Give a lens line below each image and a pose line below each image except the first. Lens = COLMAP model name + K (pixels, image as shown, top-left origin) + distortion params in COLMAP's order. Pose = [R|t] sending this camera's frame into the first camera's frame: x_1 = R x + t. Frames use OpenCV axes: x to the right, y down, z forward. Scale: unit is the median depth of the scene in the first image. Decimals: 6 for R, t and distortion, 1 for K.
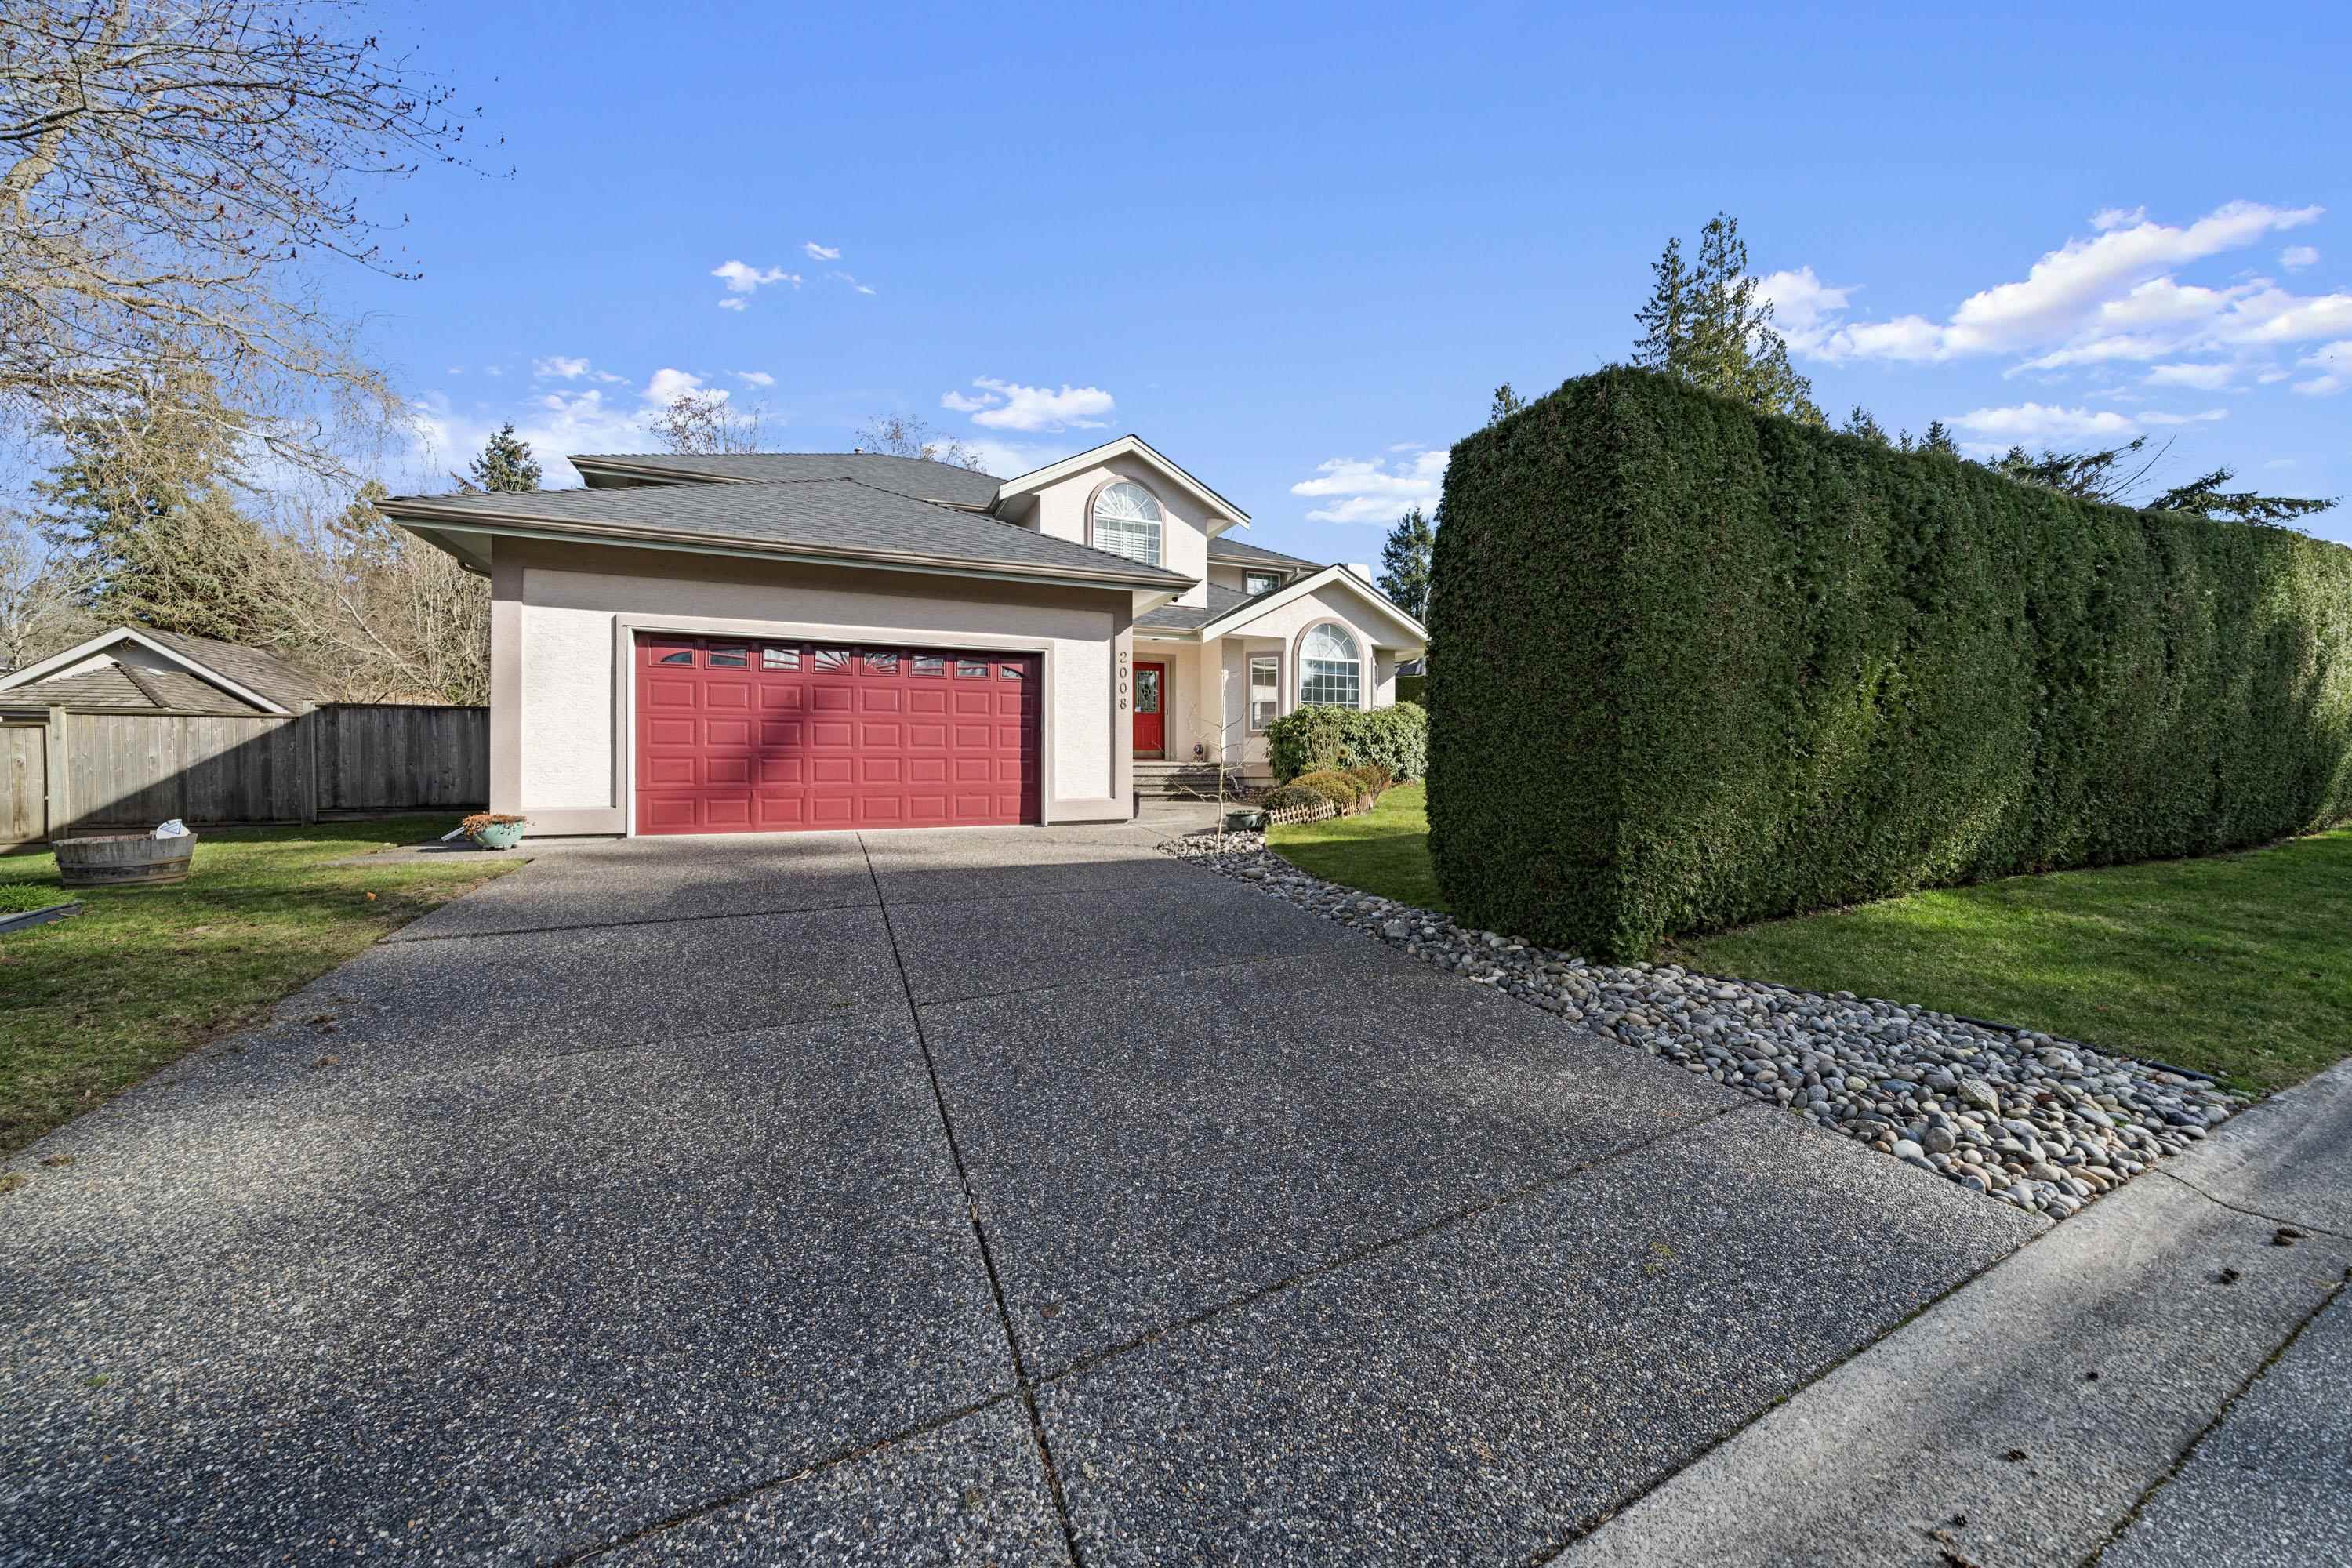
lens RADIAL K [[828.2, 0, 1172.6], [0, 828.2, 773.9], [0, 0, 1]] dist [-0.001930, -0.000095]
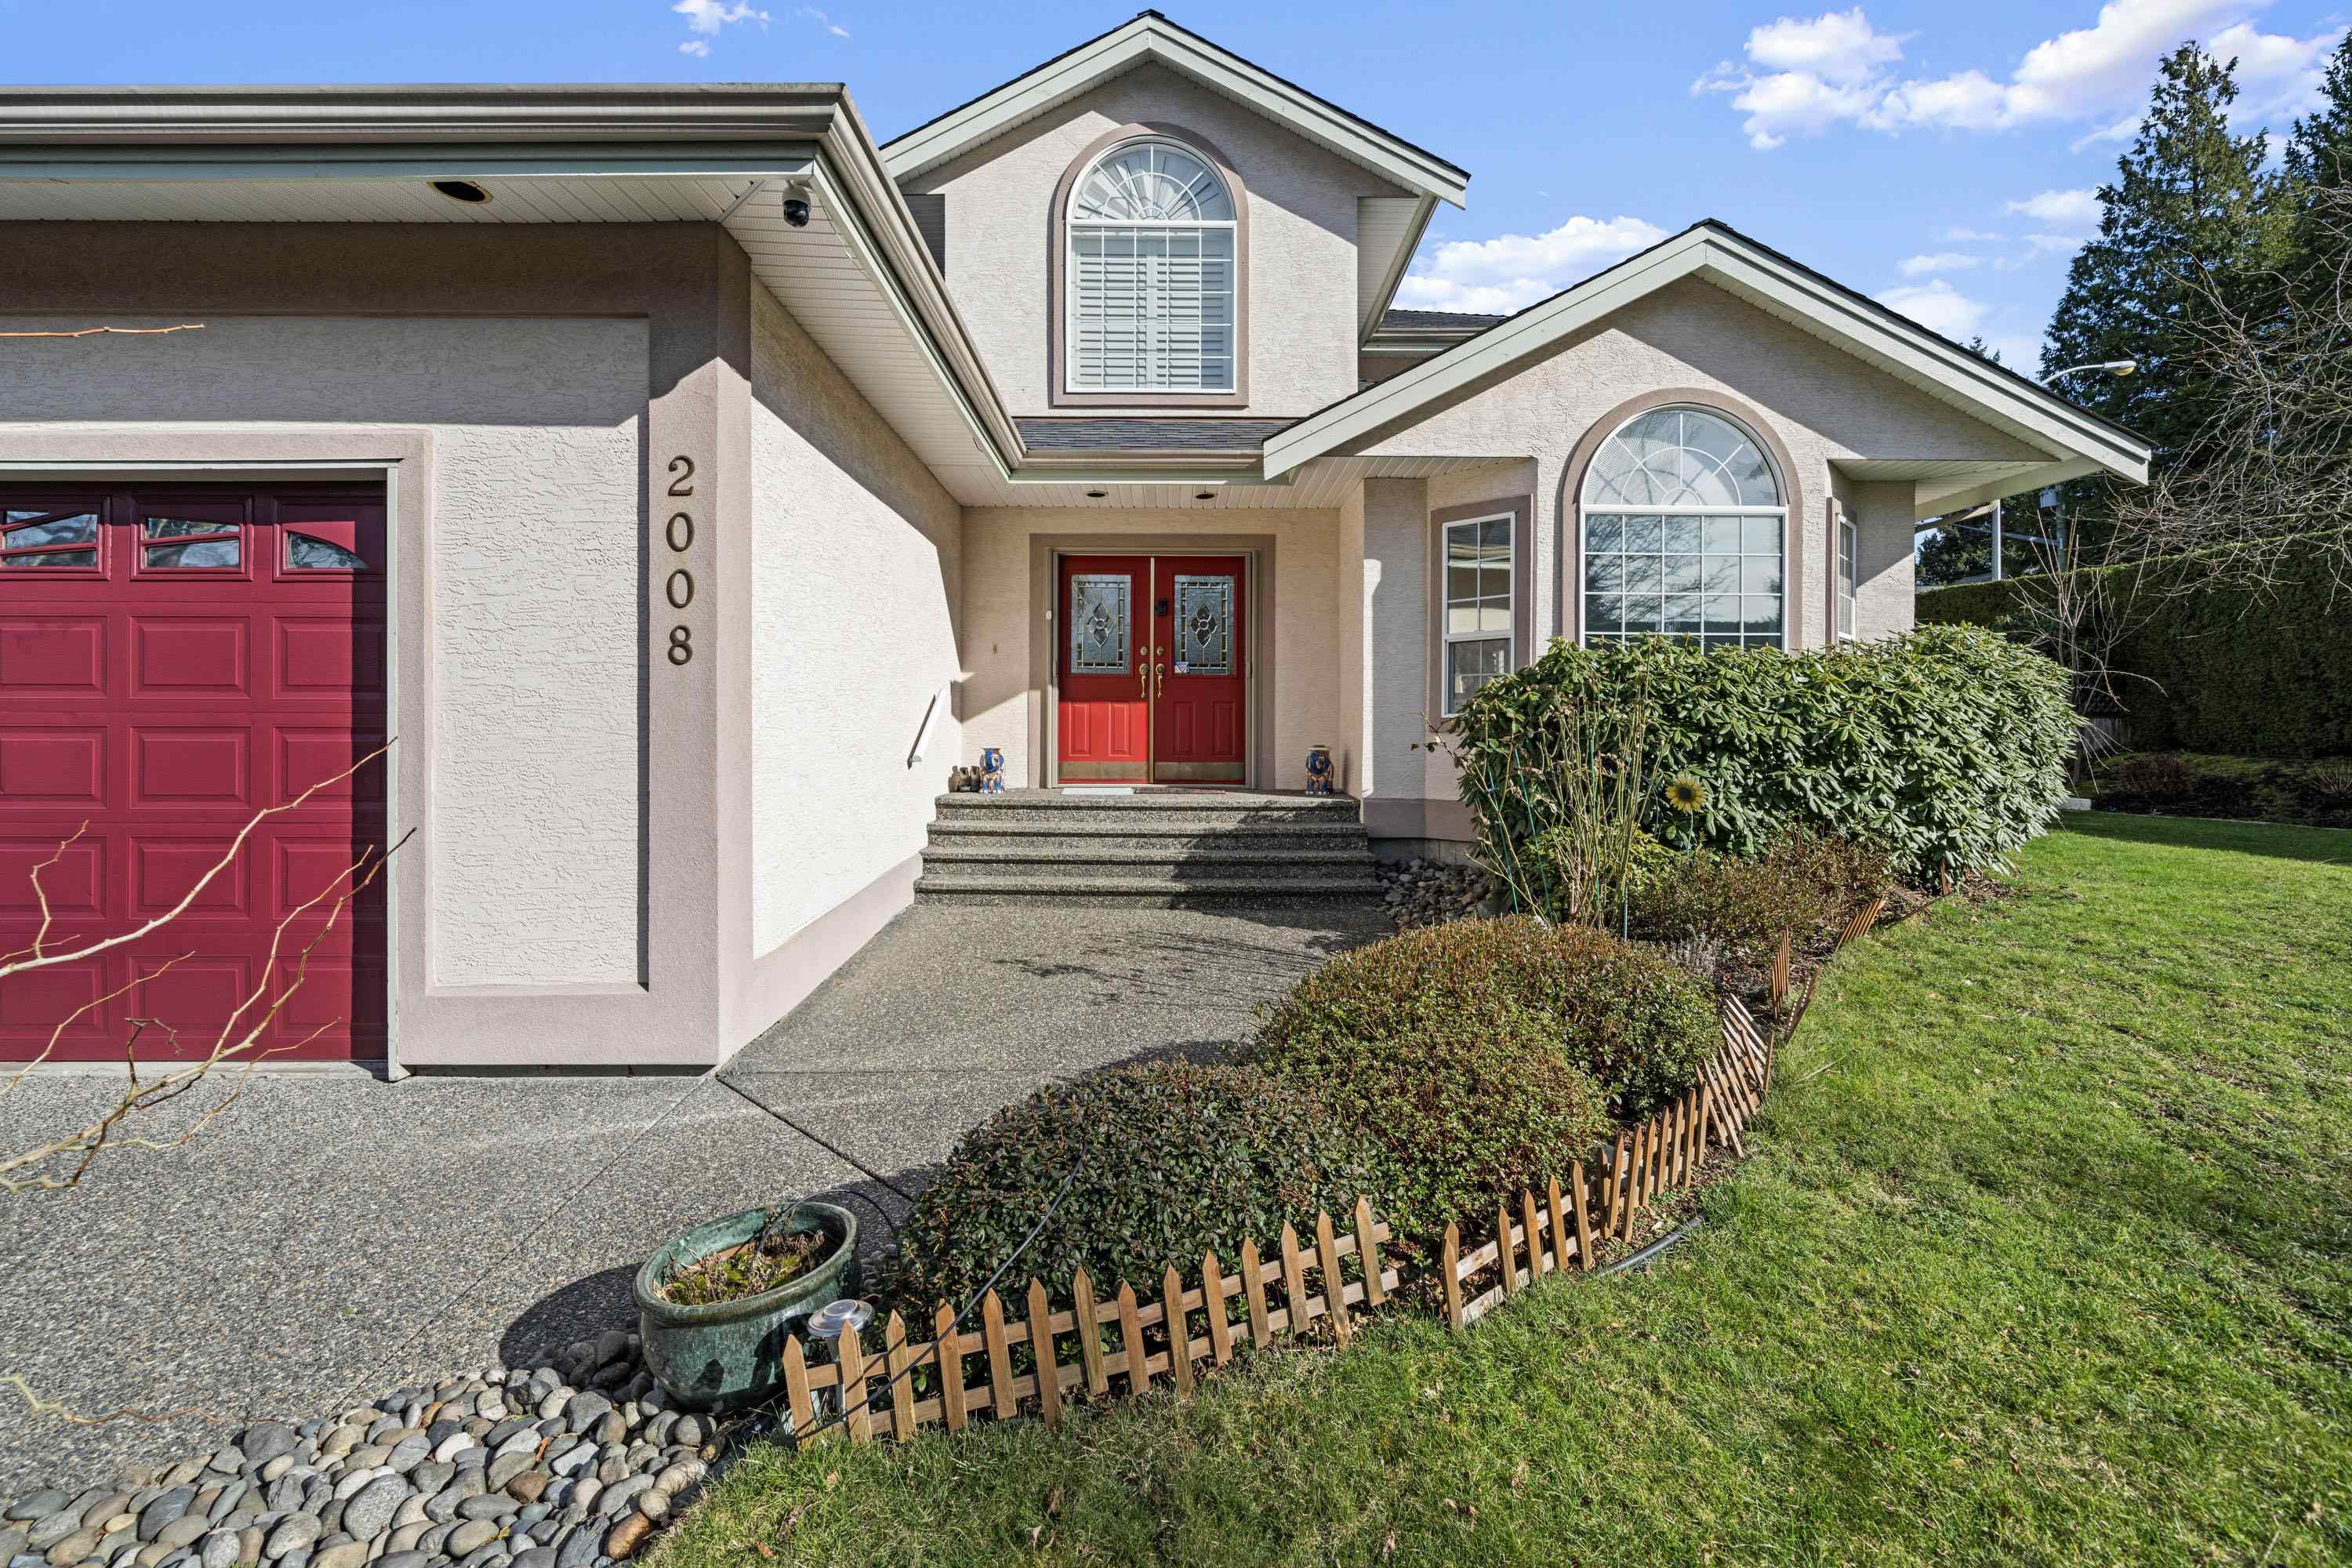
lens RADIAL K [[946.9, 0, 1178.1], [0, 946.9, 756.4], [0, 0, 1]] dist [-0.008186, 0.000144]
pose [[0.916257, 0.009062, -0.400489, 0.161706], [-0.006952, 0.999953, 0.006721, -0.037665], [0.400531, -0.003374, 0.916277, 0.576633]]
